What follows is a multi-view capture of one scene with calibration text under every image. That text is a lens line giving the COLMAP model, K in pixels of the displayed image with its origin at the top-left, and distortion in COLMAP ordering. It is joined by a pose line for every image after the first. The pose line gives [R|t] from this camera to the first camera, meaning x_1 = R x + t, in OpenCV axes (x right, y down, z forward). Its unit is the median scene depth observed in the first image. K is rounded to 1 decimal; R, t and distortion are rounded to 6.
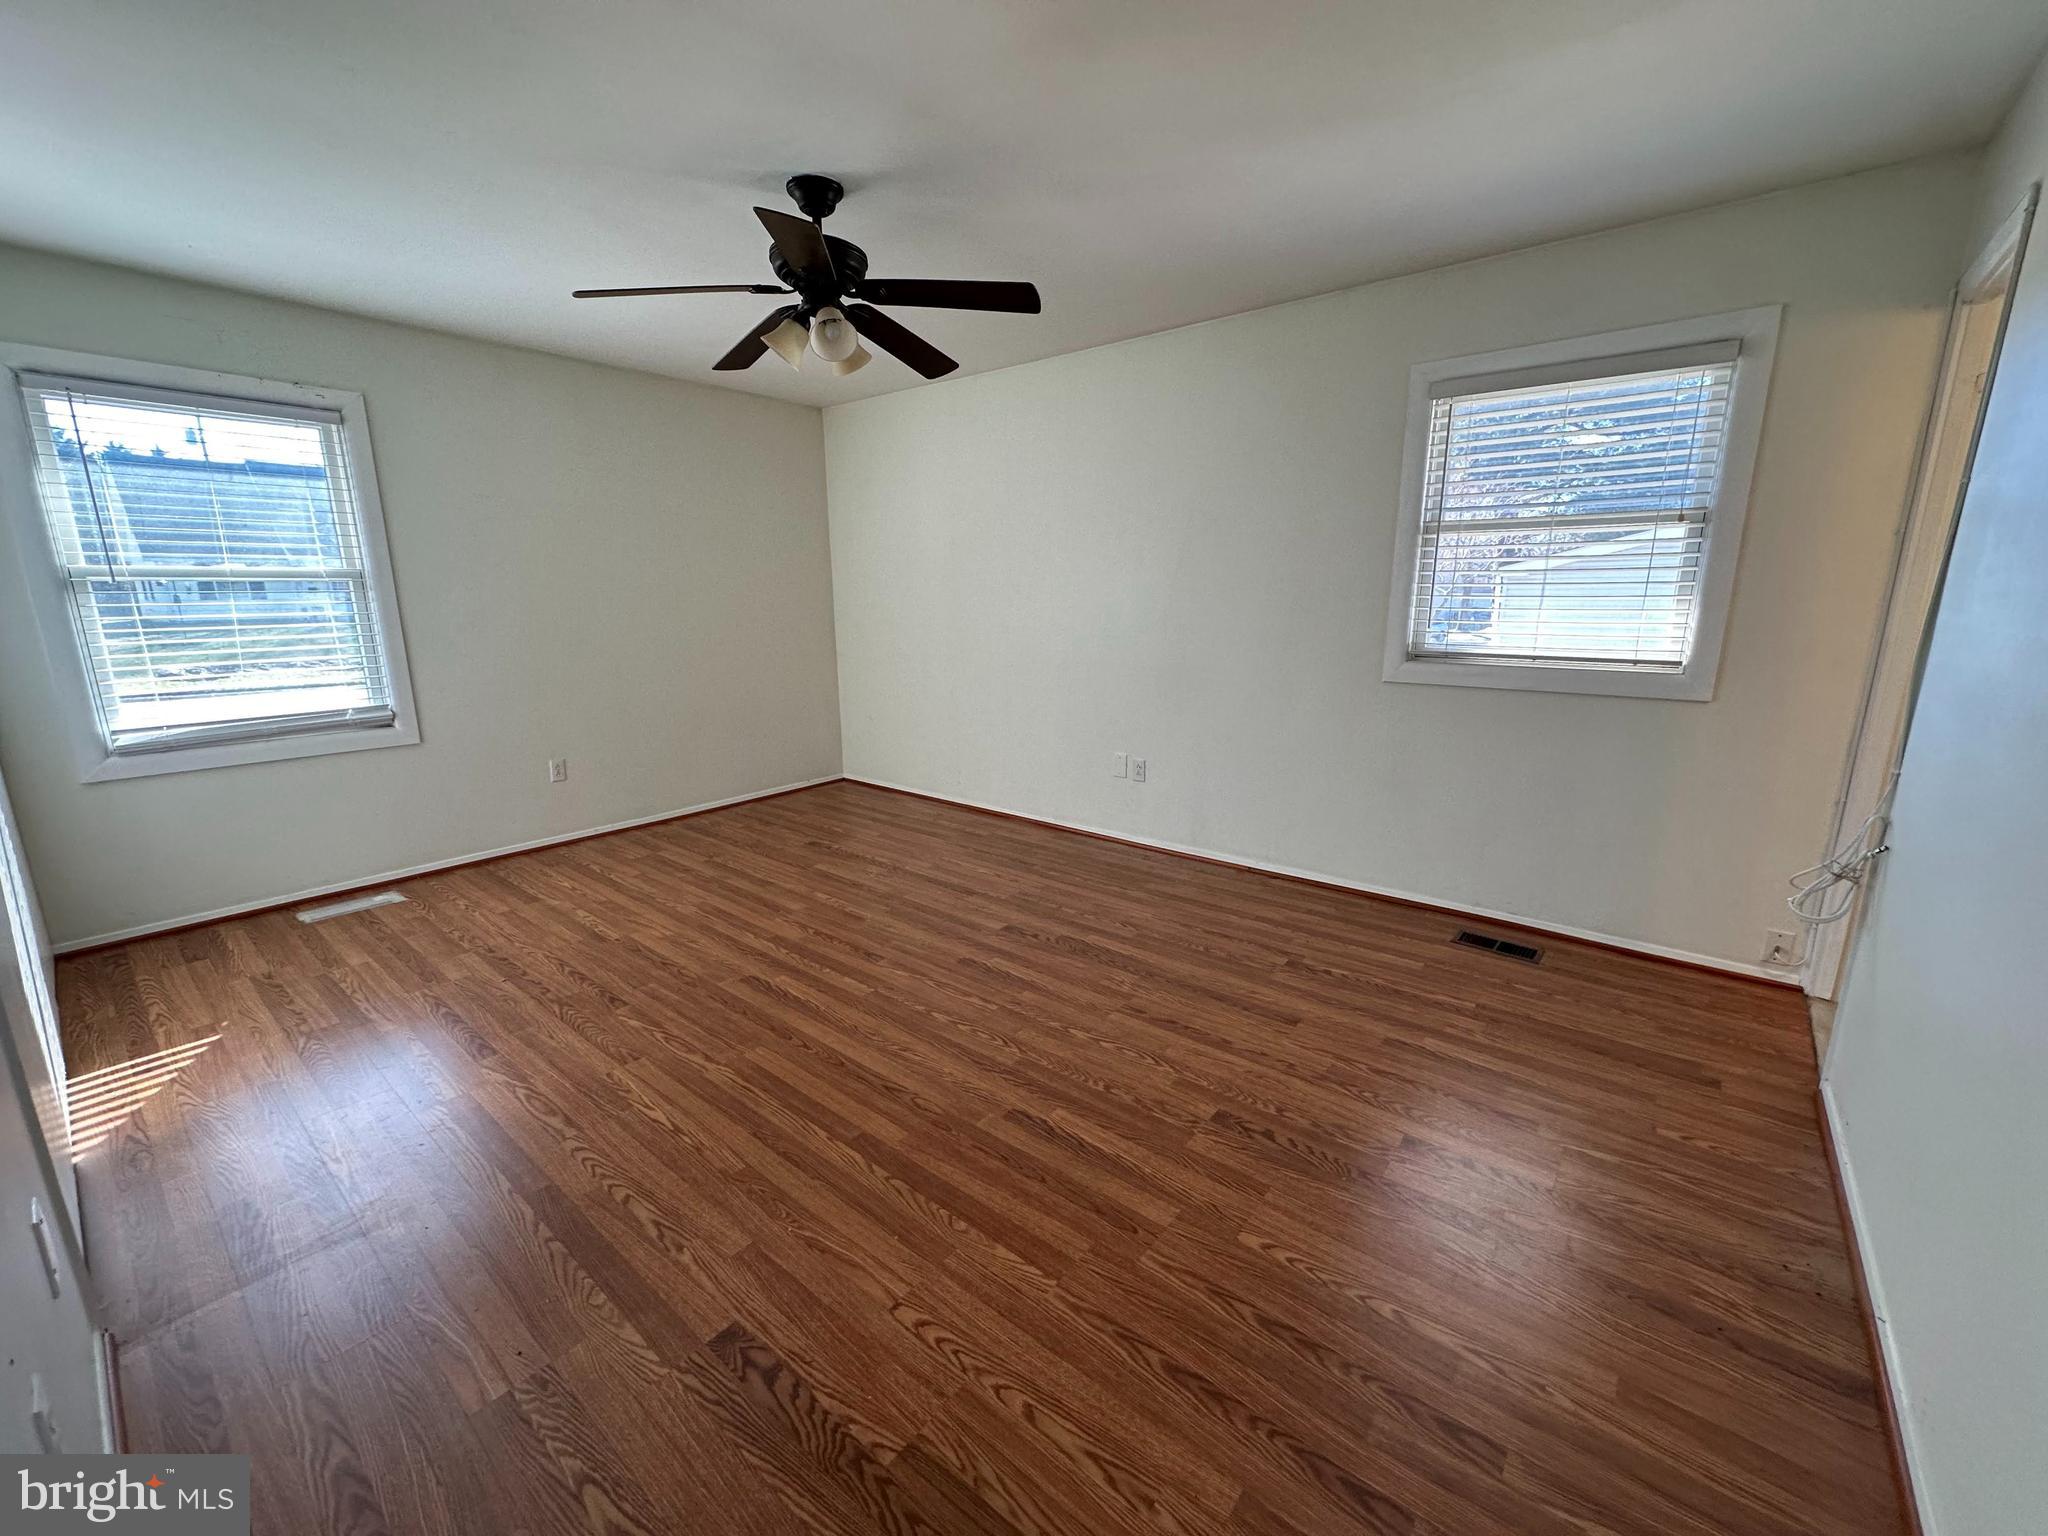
lens RADIAL K [[810.8, 0, 1021.4], [0, 810.8, 772.7], [0, 0, 1]] dist [-0.004272, 0.000848]
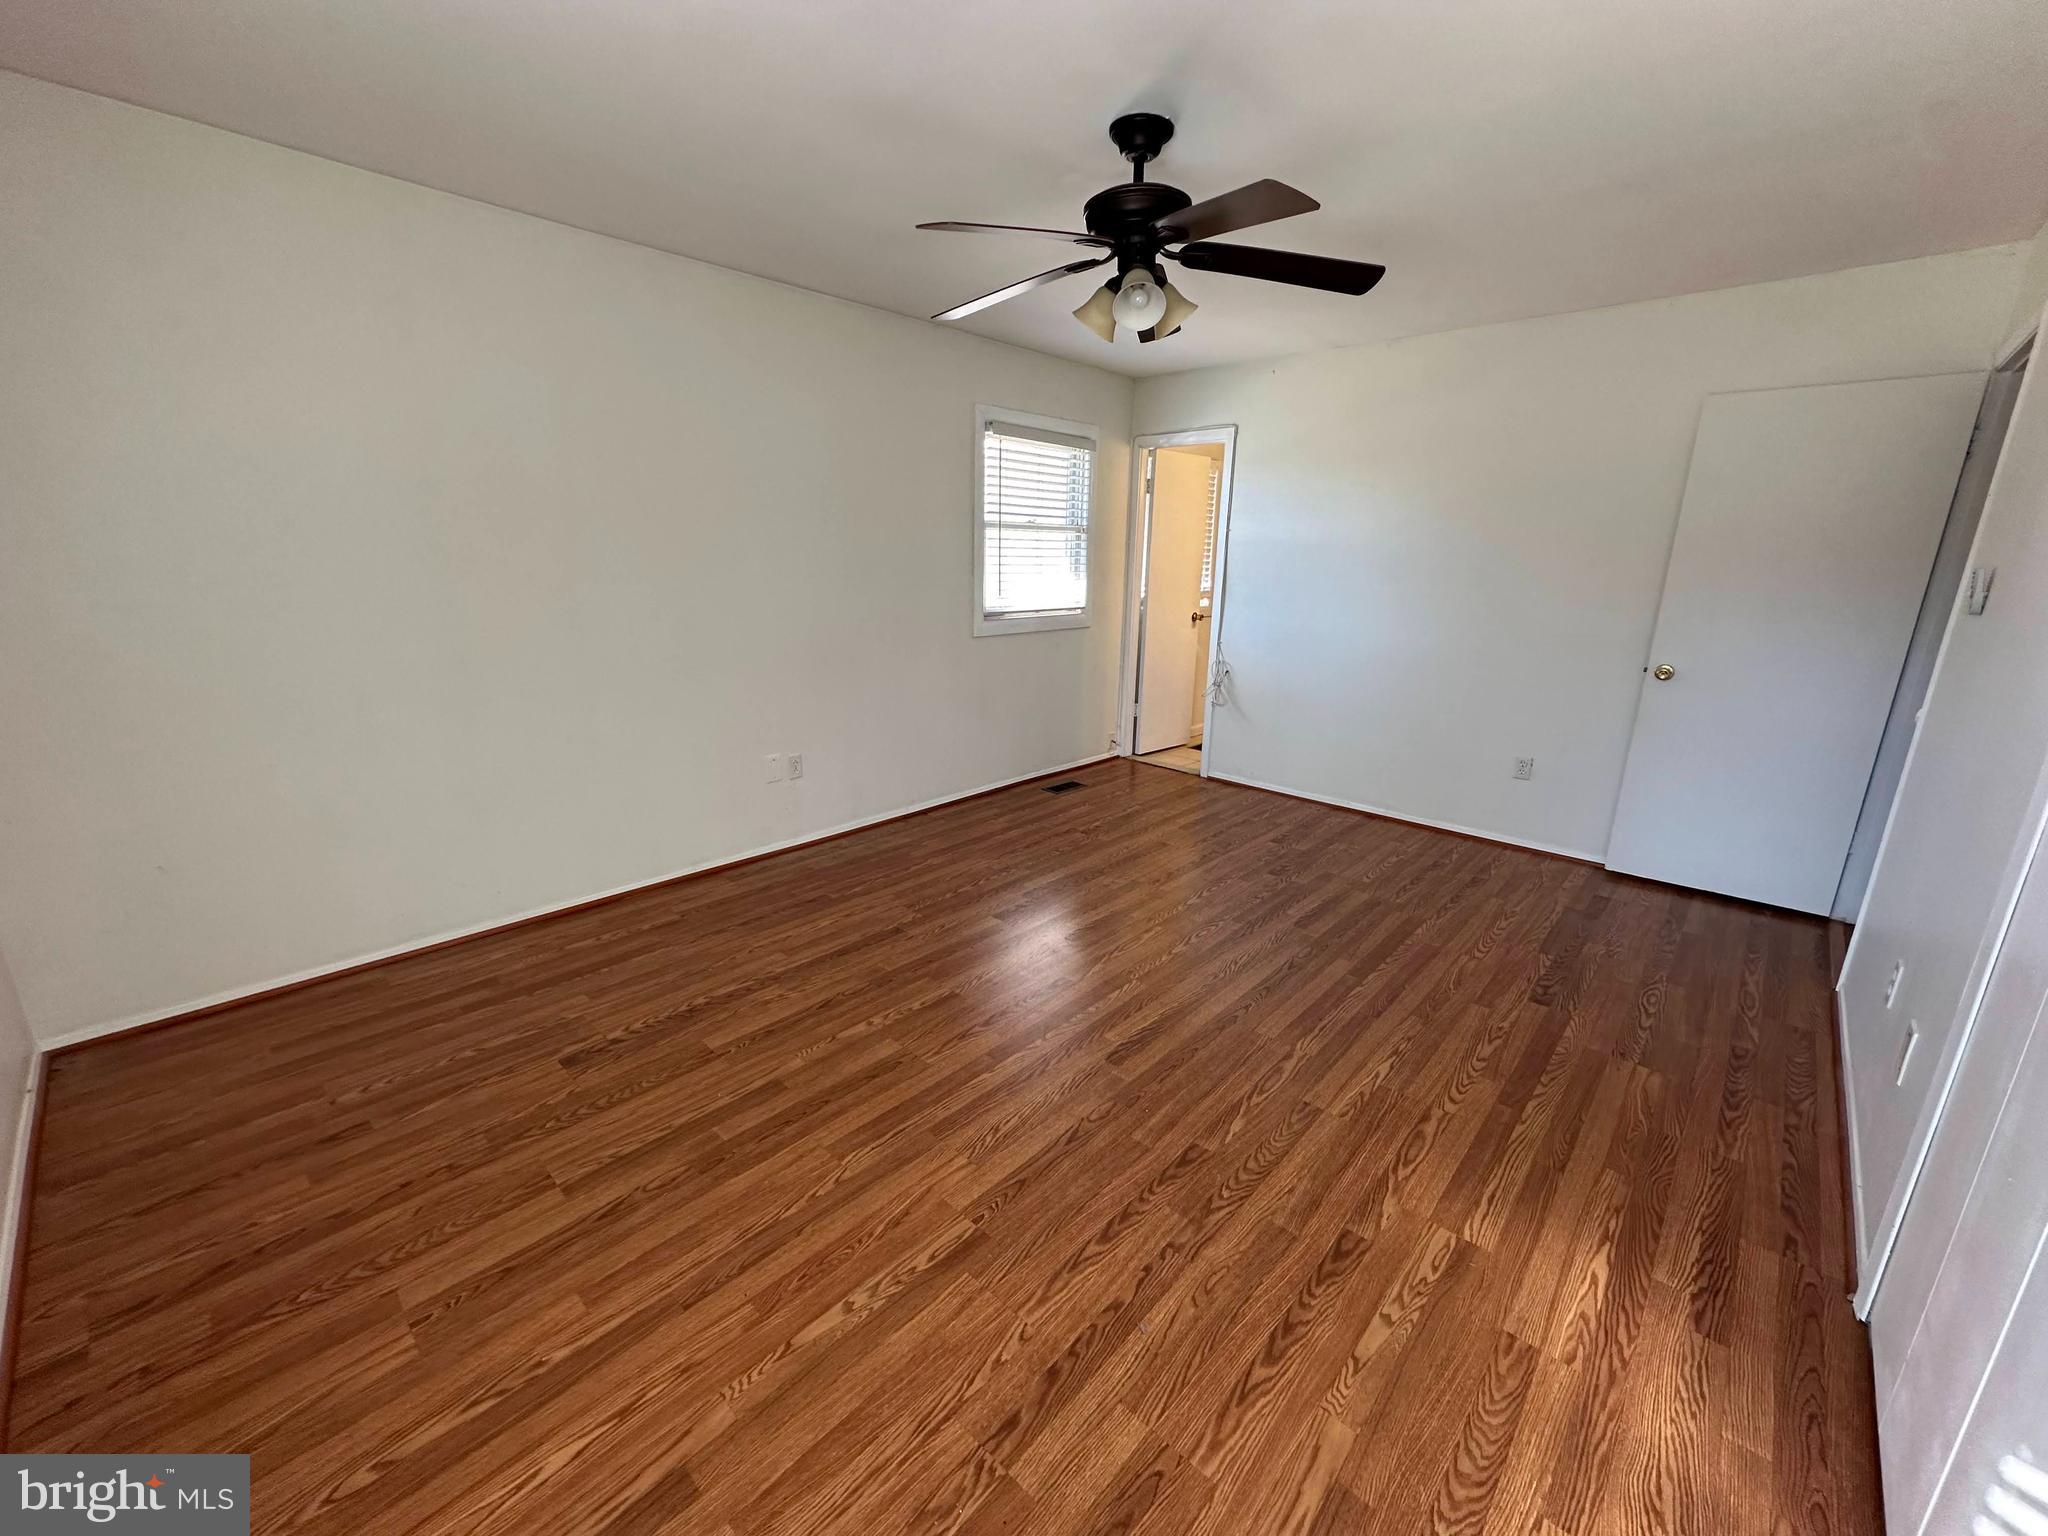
lens RADIAL K [[810.8, 0, 1019.1], [0, 810.8, 772.6], [0, 0, 1]] dist [-0.004272, 0.000848]
pose [[0.069748, -0.256896, 0.963919, -1.163393], [0.205385, 0.949269, 0.238130, -0.262058], [-0.976193, 0.181365, 0.118972, 1.030510]]
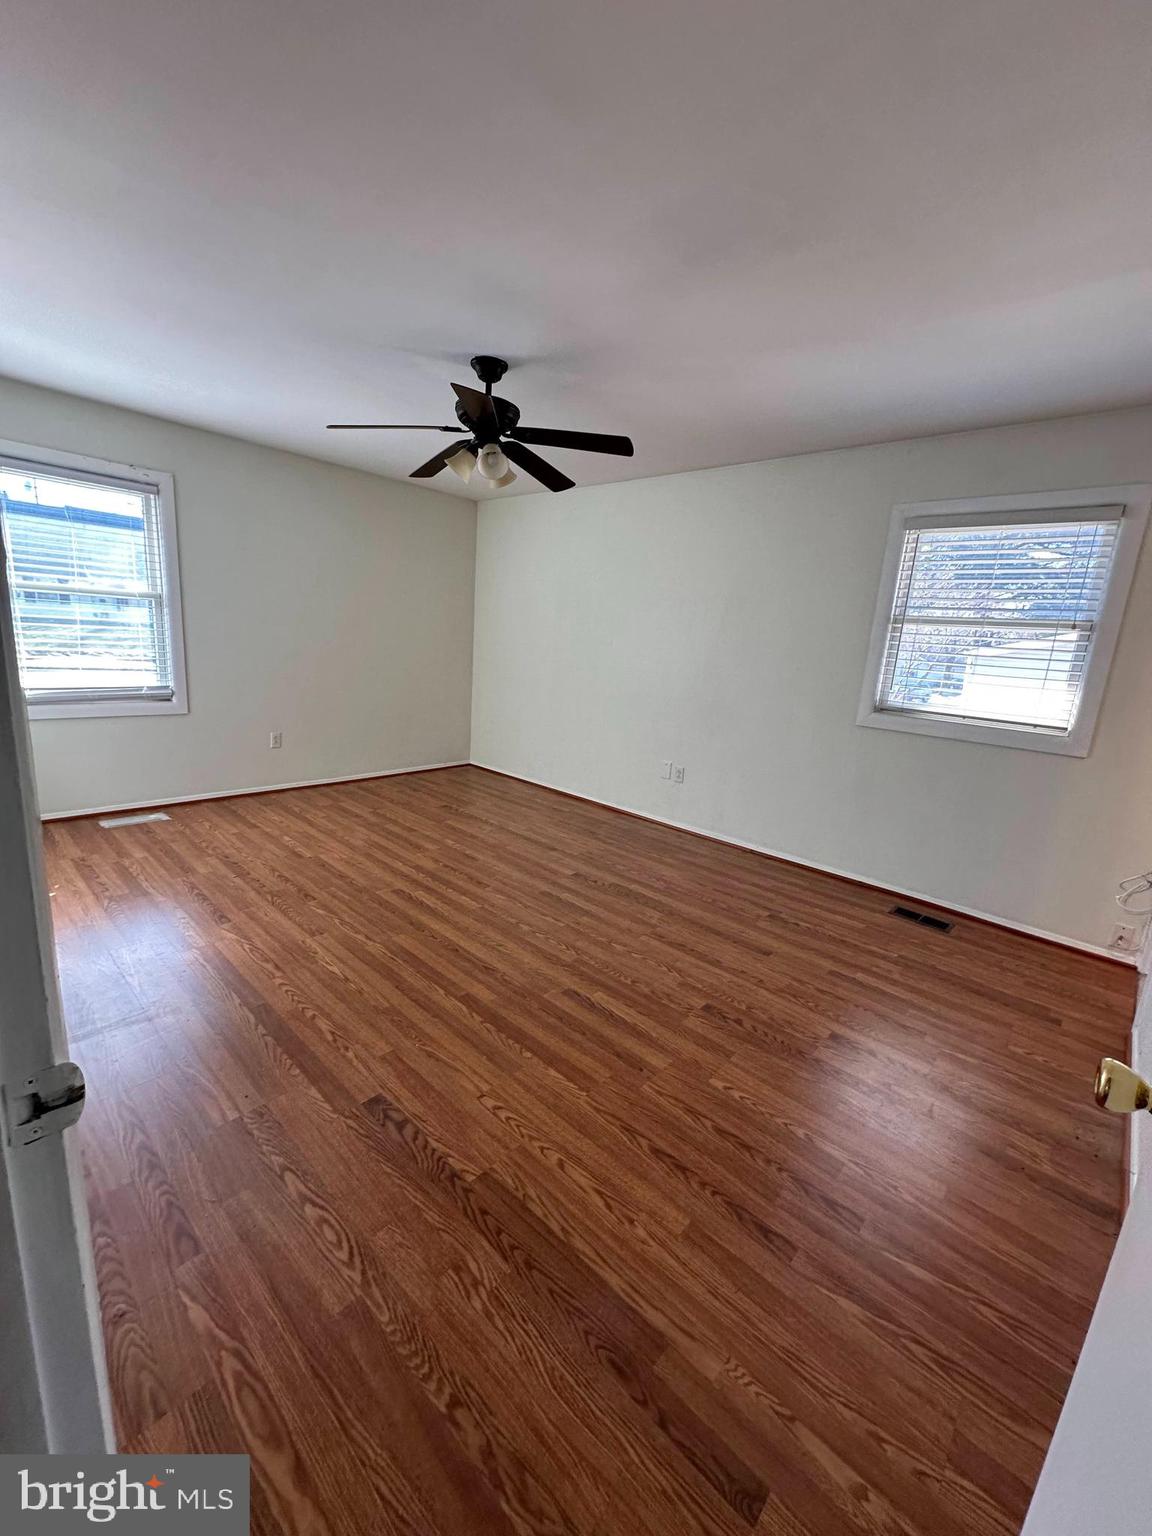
lens RADIAL K [[608.1, 0, 572.8], [0, 608.1, 766.6], [0, 0, 1]] dist [-0.004272, 0.000848]
pose [[0.995478, 0.084821, -0.042759, 0.008932], [-0.085299, 0.996310, -0.009485, 0.014490], [0.041797, 0.013090, 0.999040, -0.097807]]
